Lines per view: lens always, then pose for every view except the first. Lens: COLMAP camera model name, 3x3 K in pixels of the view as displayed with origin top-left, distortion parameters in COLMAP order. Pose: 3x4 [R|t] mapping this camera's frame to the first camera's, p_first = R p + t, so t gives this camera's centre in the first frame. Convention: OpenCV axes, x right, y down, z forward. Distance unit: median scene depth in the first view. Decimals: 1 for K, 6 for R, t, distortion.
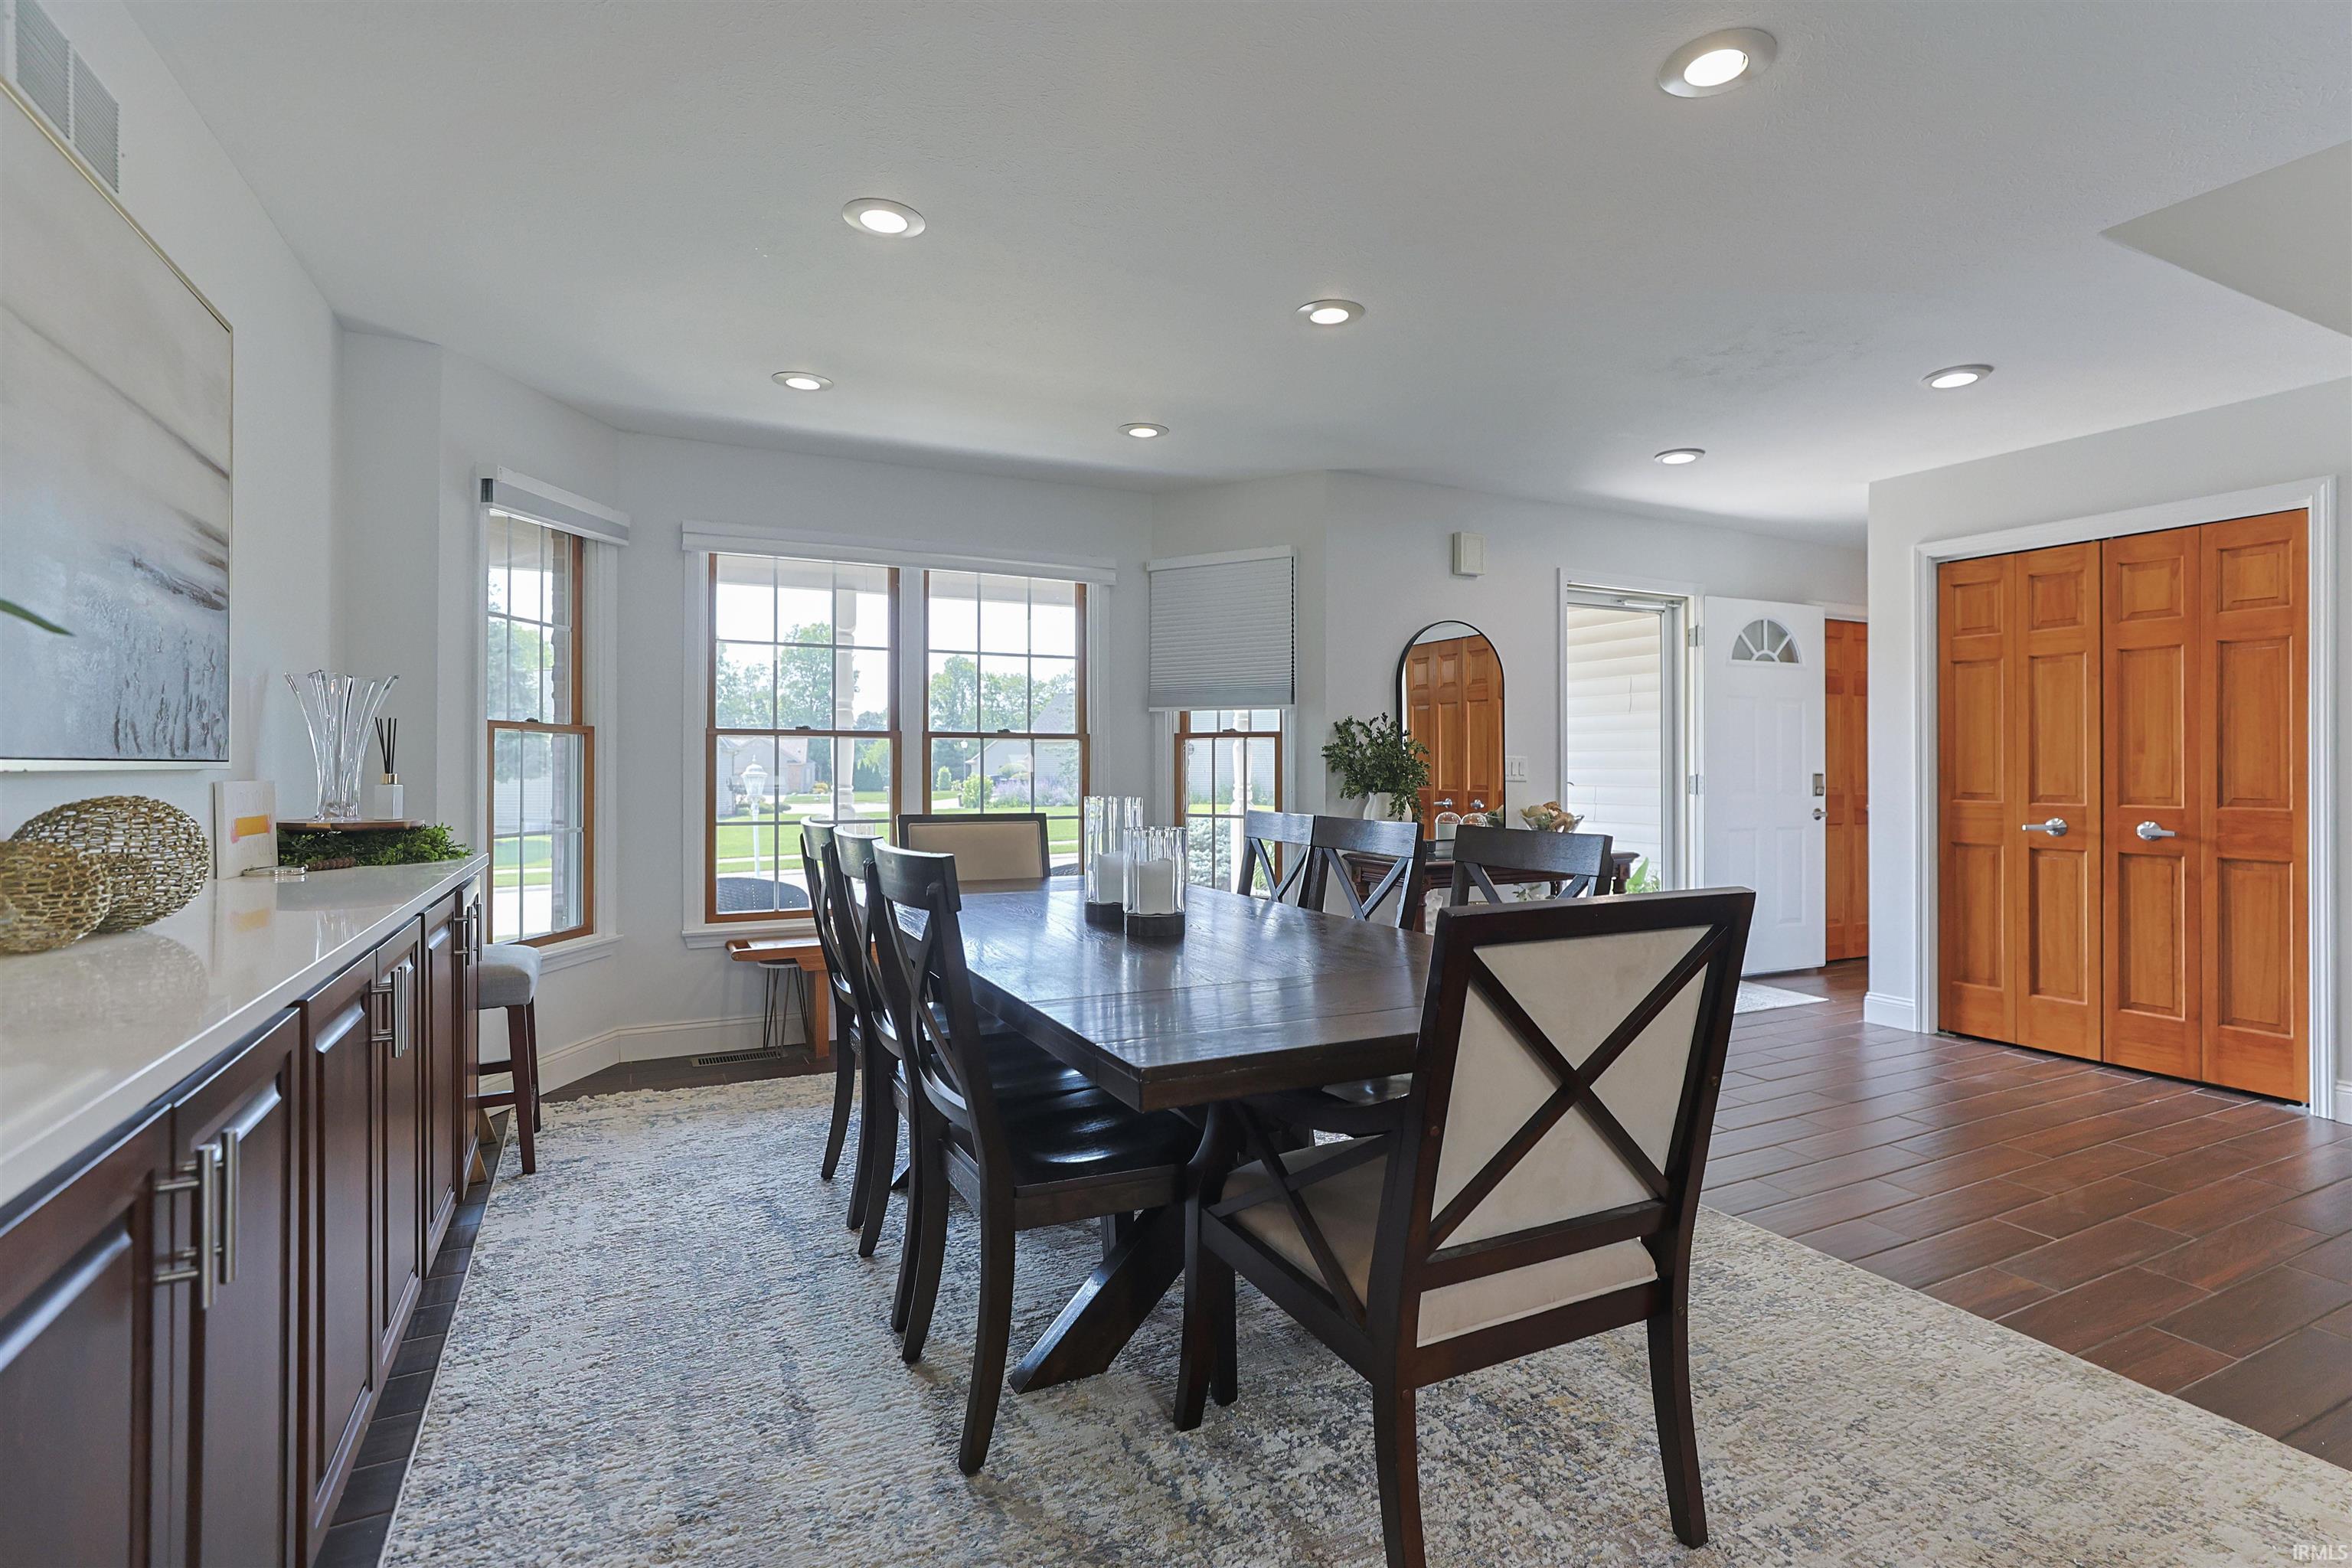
lens RADIAL K [[1139.9, 0, 1175.8], [0, 1139.9, 768.9], [0, 0, 1]] dist [-0.017913, 0.010607]
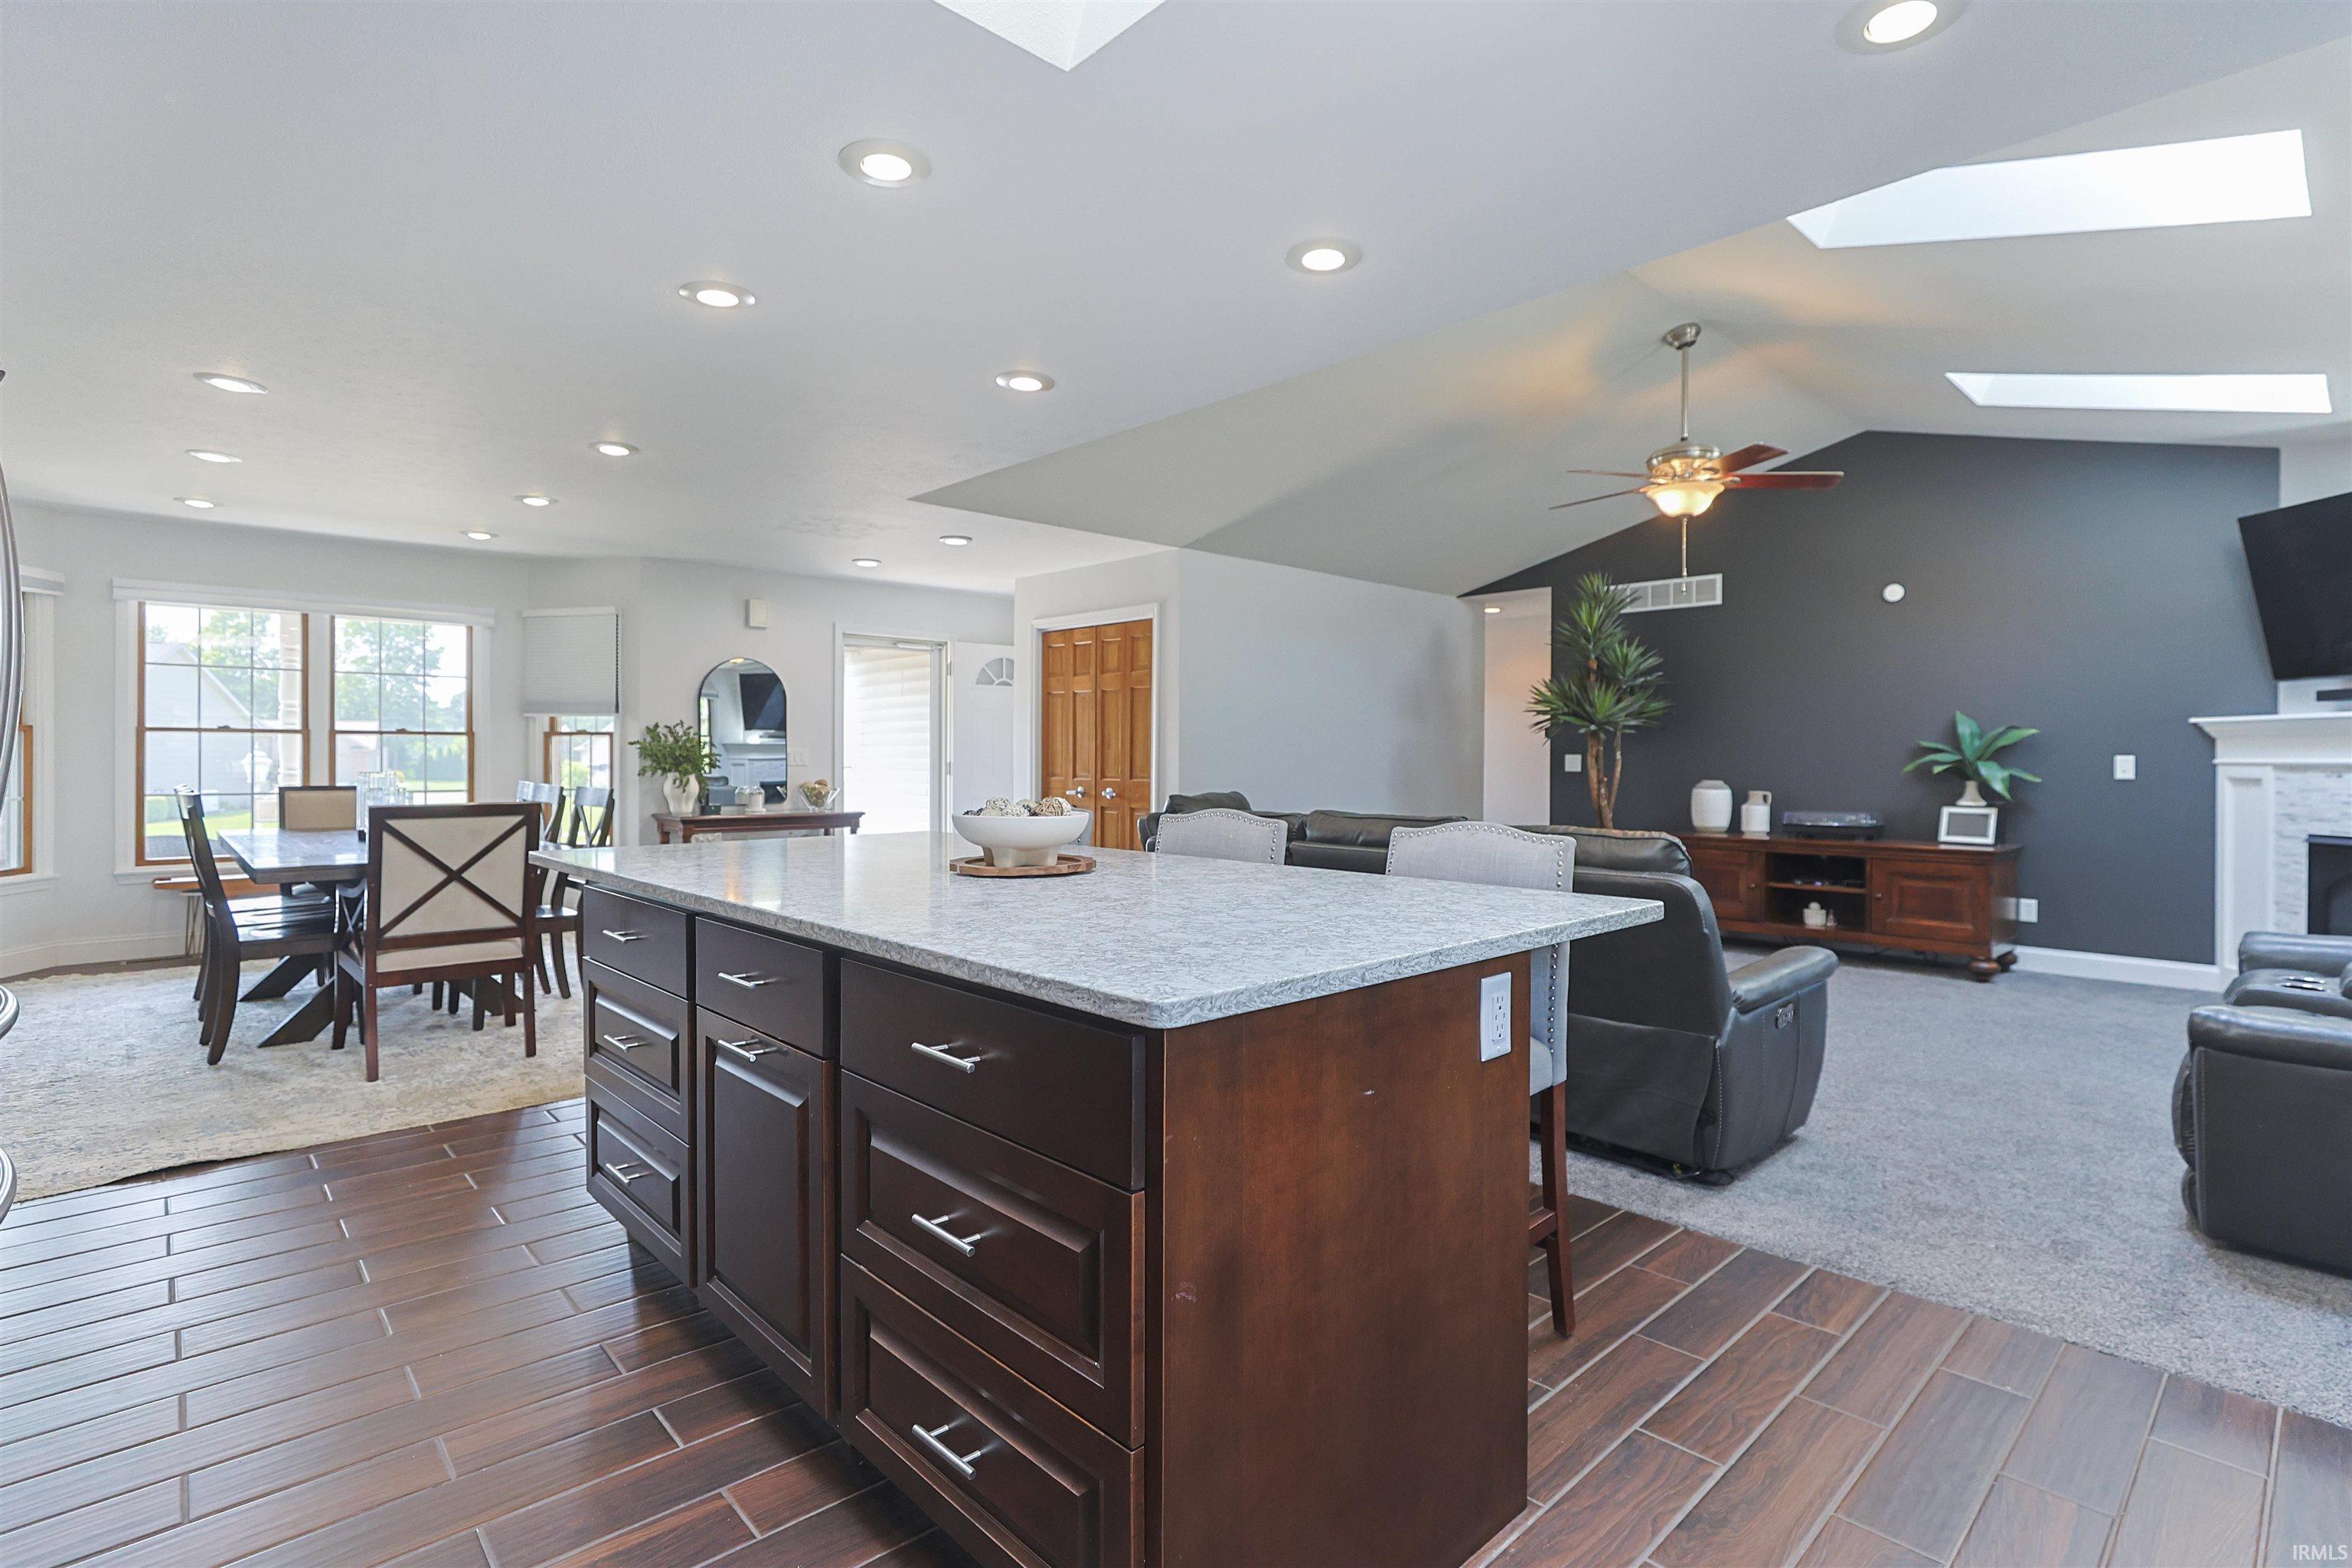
lens RADIAL K [[1139.9, 0, 1172.8], [0, 1139.9, 763.2], [0, 0, 1]] dist [-0.017913, 0.010607]
pose [[0.958832, 0.000377, 0.283975, 0.400185], [-0.001741, 0.999988, 0.004550, 0.000521], [-0.283970, -0.004857, 0.958821, -0.672150]]
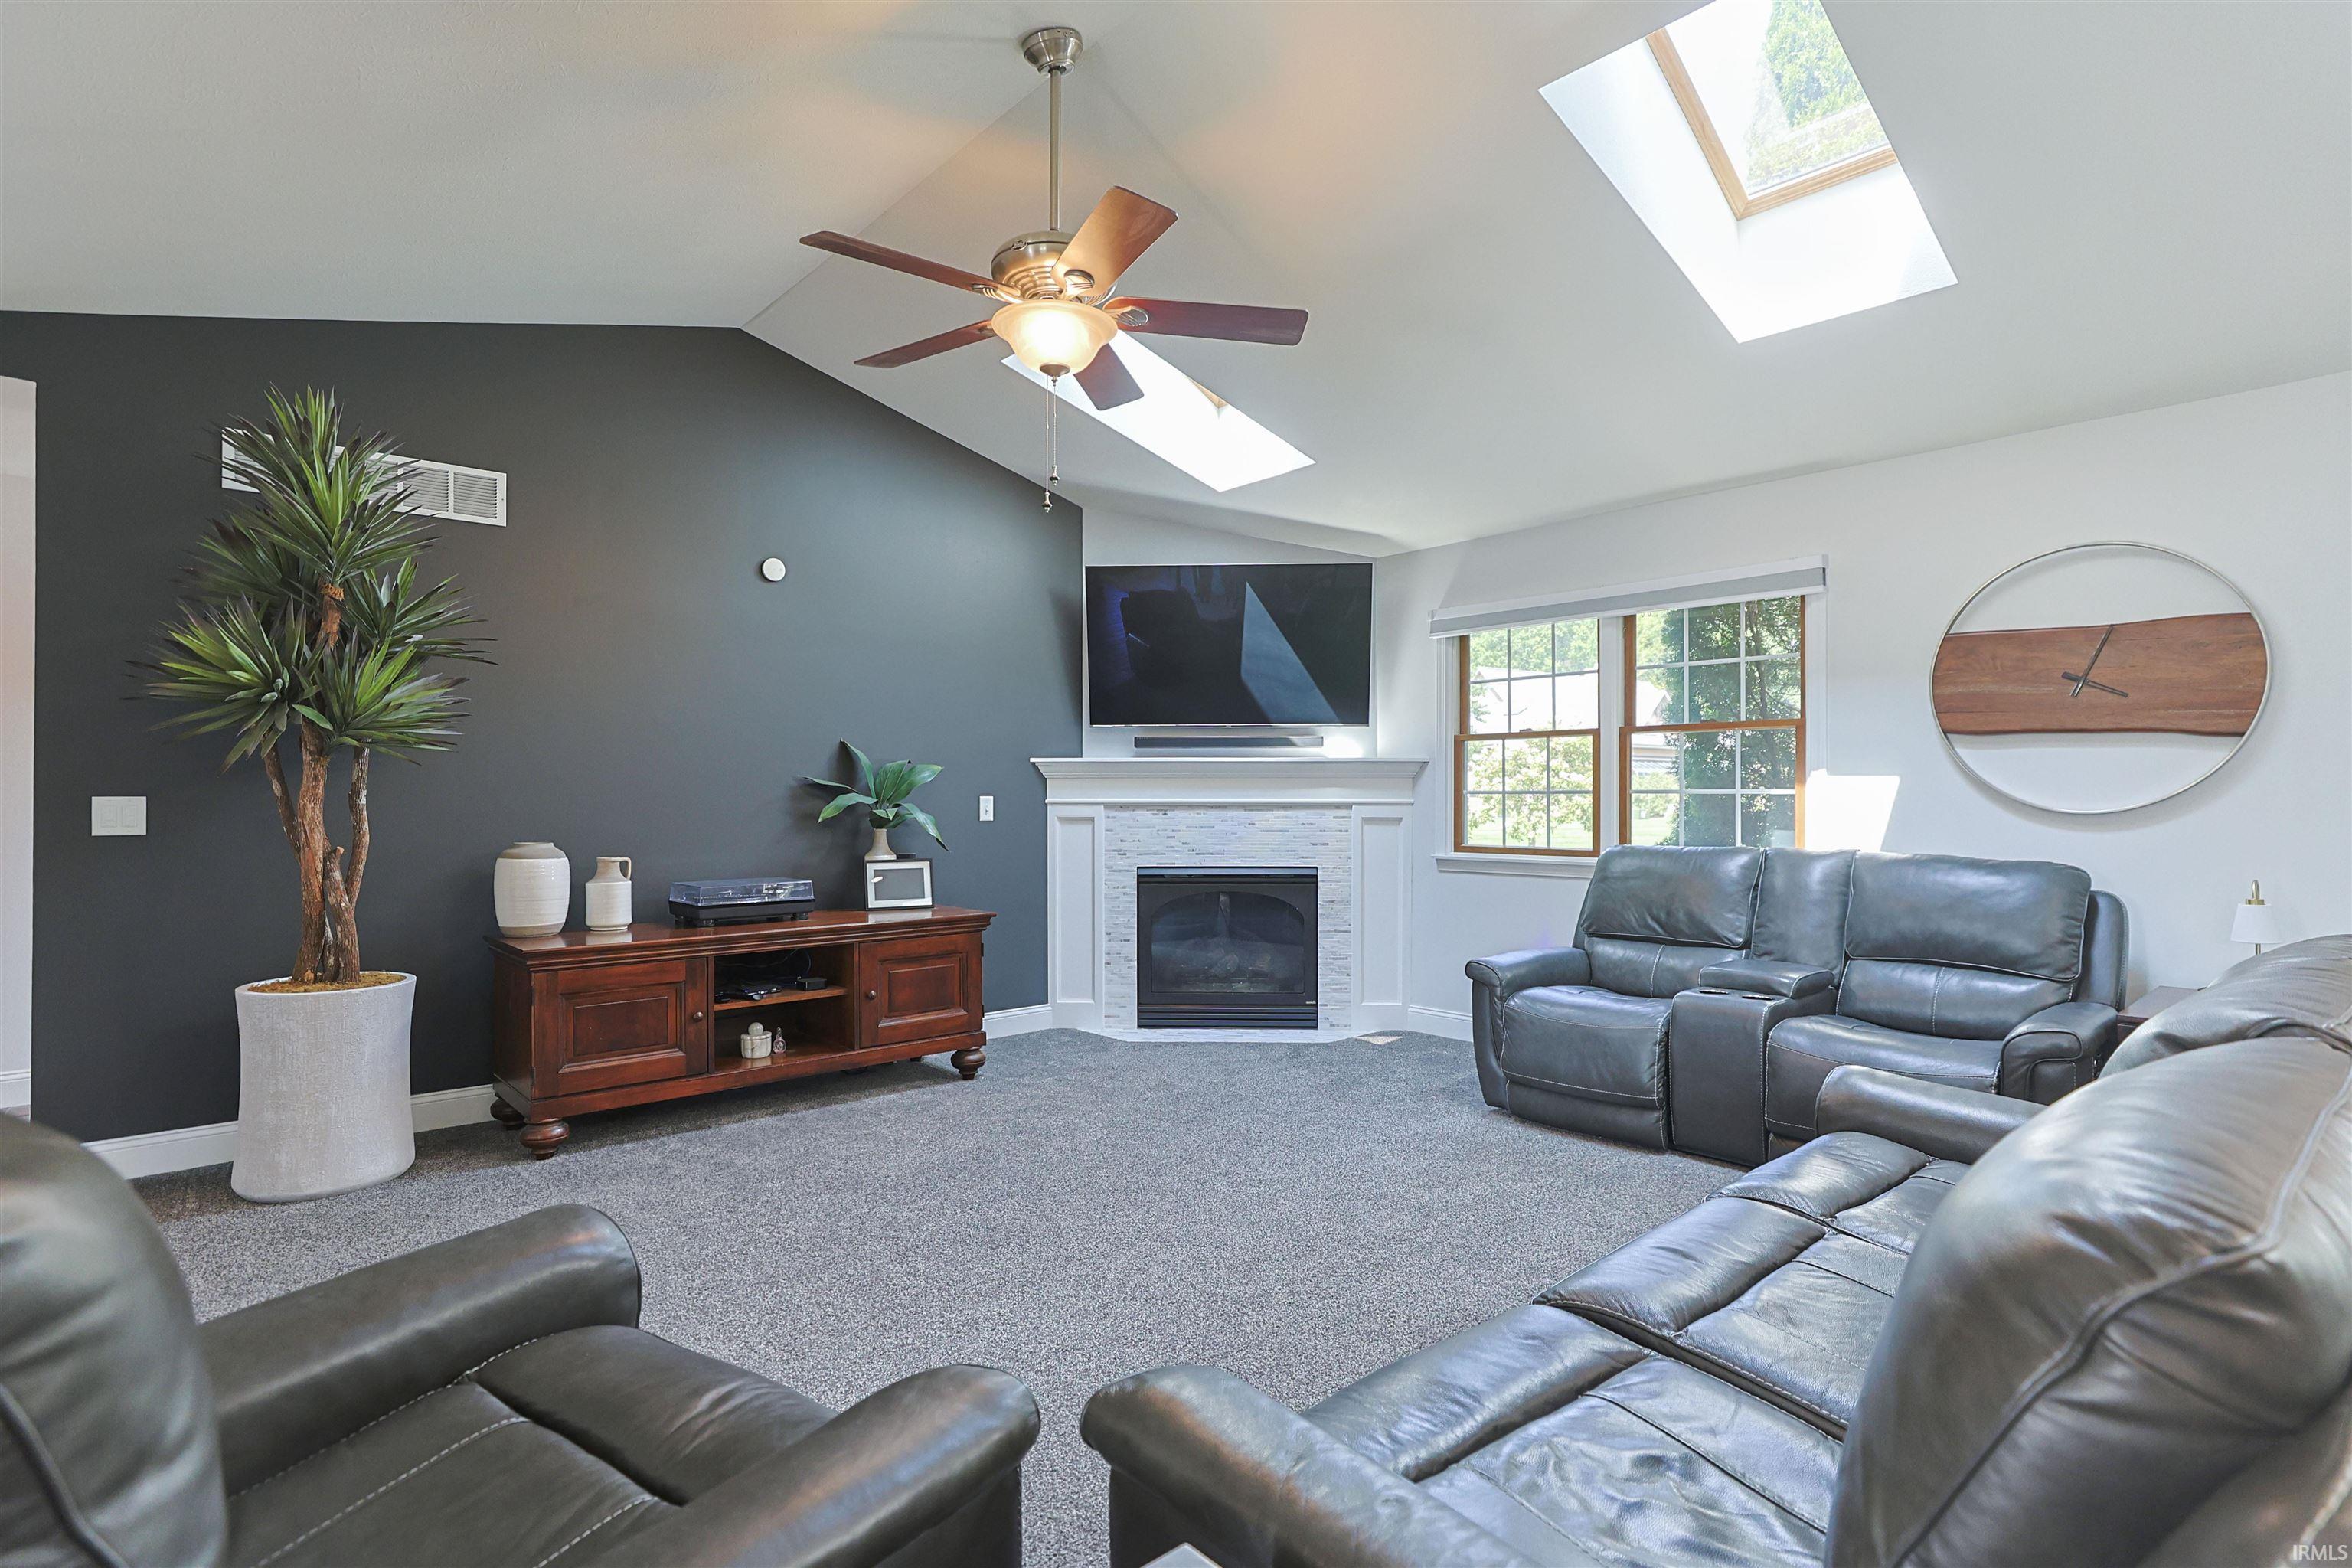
lens RADIAL K [[1139.9, 0, 1190.7], [0, 1139.9, 798.6], [0, 0, 1]] dist [-0.017913, 0.010607]
pose [[-0.265717, -0.003194, 0.964046, 0.586610], [0.003131, 0.999986, 0.004177, -0.005557], [-0.964046, 0.004129, -0.265704, 0.359653]]
